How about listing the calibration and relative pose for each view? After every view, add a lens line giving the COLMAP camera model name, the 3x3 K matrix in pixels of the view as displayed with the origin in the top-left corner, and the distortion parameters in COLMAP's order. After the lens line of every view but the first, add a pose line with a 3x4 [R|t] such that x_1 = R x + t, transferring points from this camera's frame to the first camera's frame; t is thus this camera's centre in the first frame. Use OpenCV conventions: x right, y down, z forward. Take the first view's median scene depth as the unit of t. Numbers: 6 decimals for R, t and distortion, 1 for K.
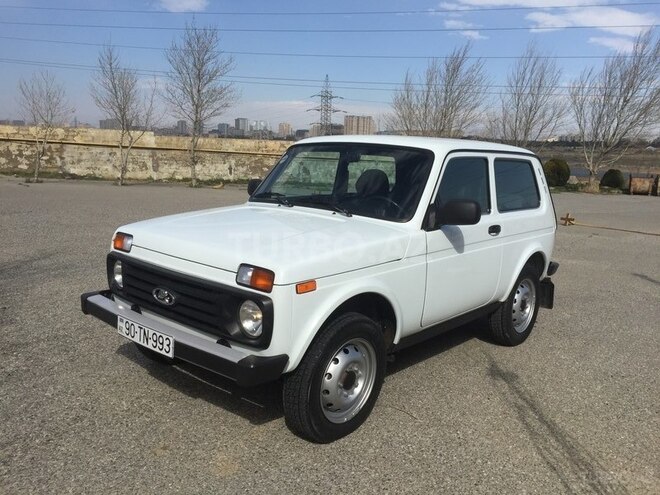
lens RADIAL K [[561.7, 0, 333.0], [0, 561.7, 248.3], [0, 0, 1]] dist [0.081563, -0.103027]
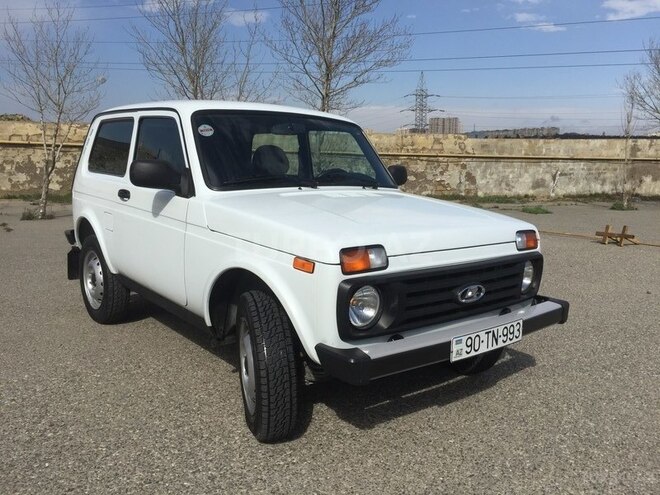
lens RADIAL K [[567.8, 0, 329.5], [0, 567.8, 258.6], [0, 0, 1]] dist [0.030069, -0.017090]
pose [[0.172664, -0.223286, 0.959339, -1.209771], [0.138983, 0.969745, 0.200694, -0.181528], [-0.975126, 0.098679, 0.198473, 1.066005]]
